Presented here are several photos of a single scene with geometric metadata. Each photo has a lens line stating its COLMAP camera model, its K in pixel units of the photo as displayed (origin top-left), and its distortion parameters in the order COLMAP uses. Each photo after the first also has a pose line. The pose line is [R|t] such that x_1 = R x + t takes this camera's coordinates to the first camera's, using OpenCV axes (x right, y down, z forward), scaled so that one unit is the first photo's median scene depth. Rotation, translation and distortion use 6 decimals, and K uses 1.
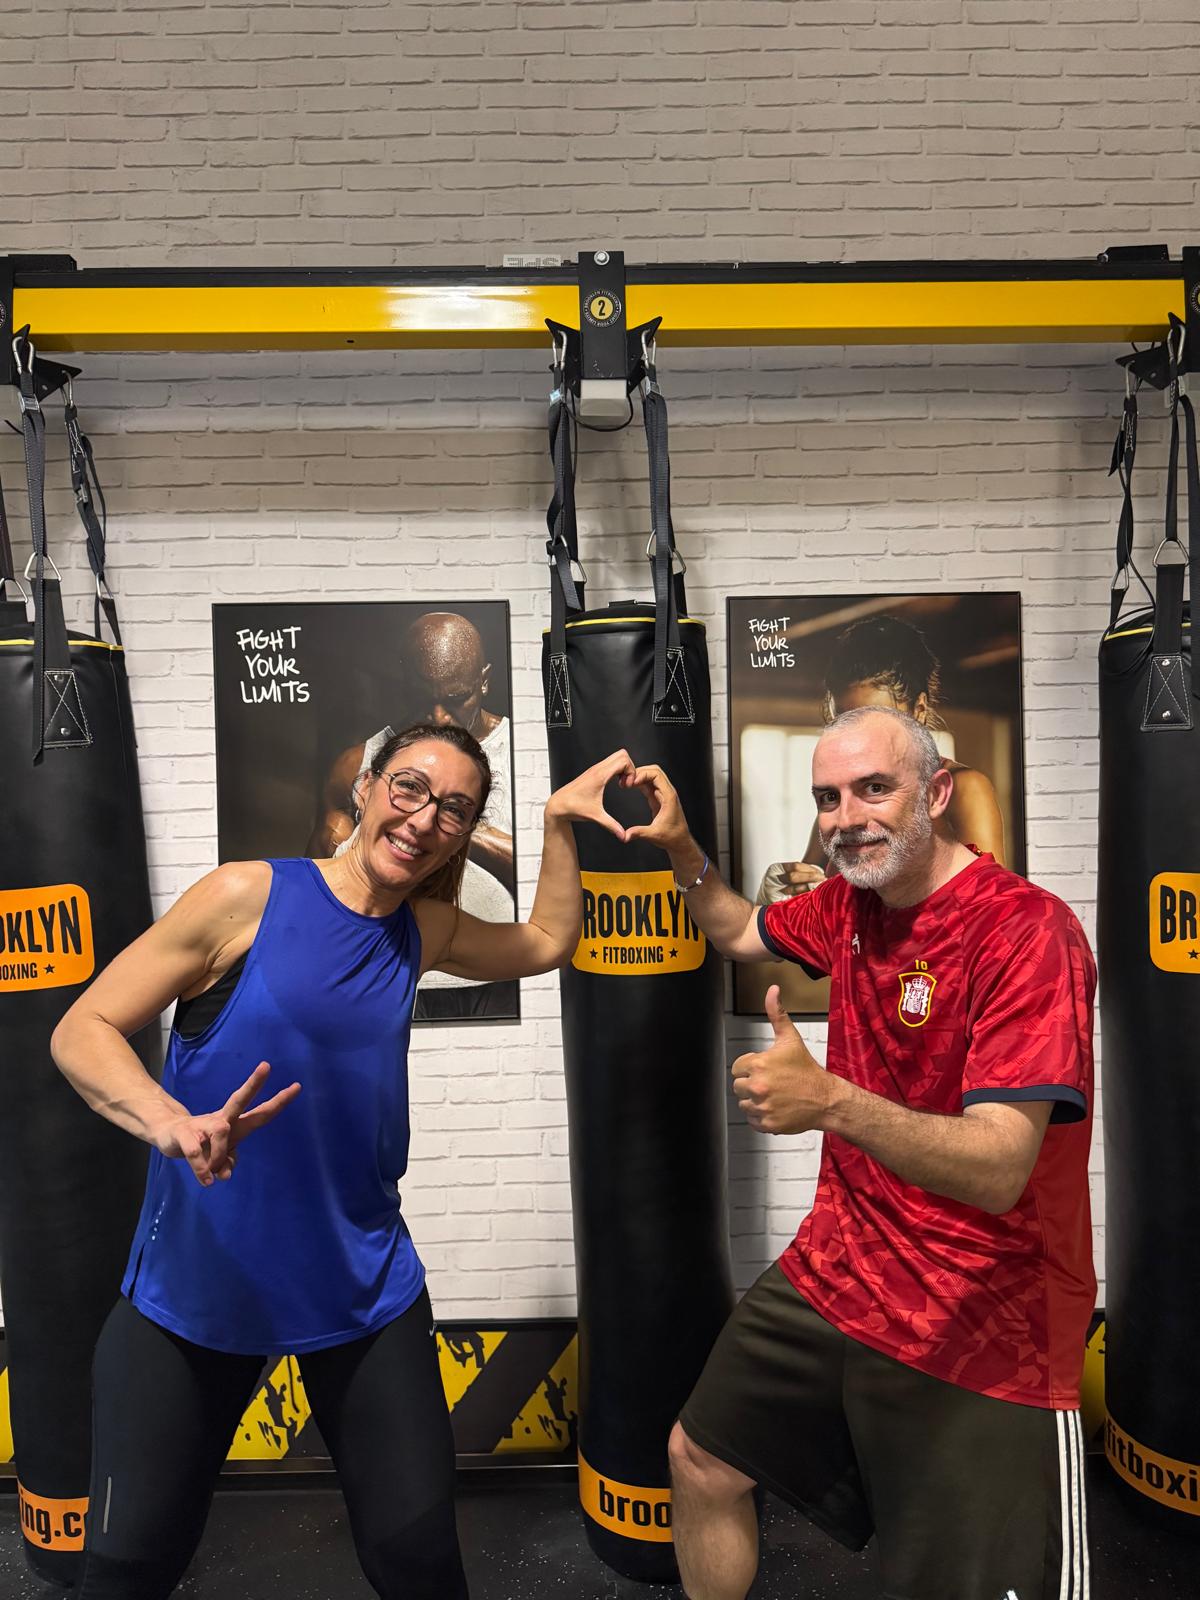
lens RADIAL K [[1144.0, 0, 611.5], [0, 1144.0, 802.3], [0, 0, 1]] dist [0.066545, -0.091637]
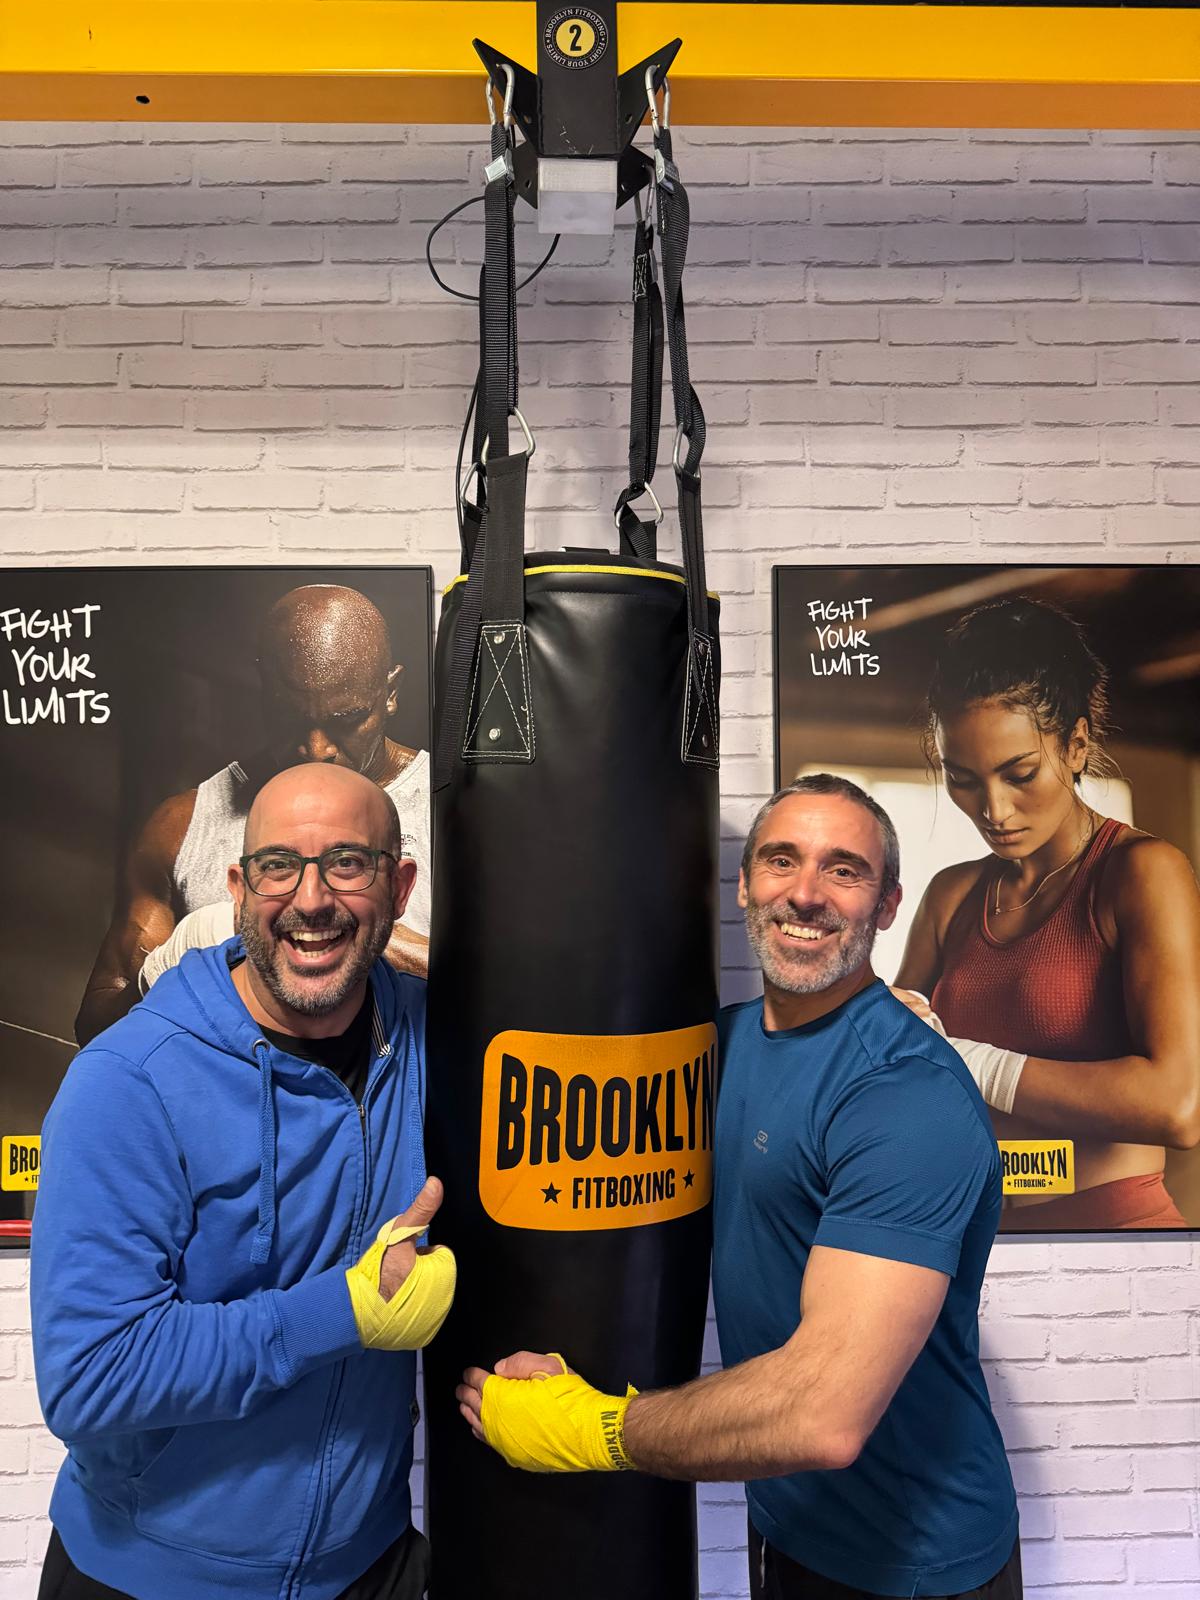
lens RADIAL K [[1144.0, 0, 610.6], [0, 1144.0, 797.6], [0, 0, 1]] dist [0.066545, -0.091637]
pose [[0.999945, 0.009014, 0.005338, 0.007504], [-0.008729, 0.998651, -0.051195, -0.016636], [-0.005792, 0.051146, 0.998674, 0.368658]]
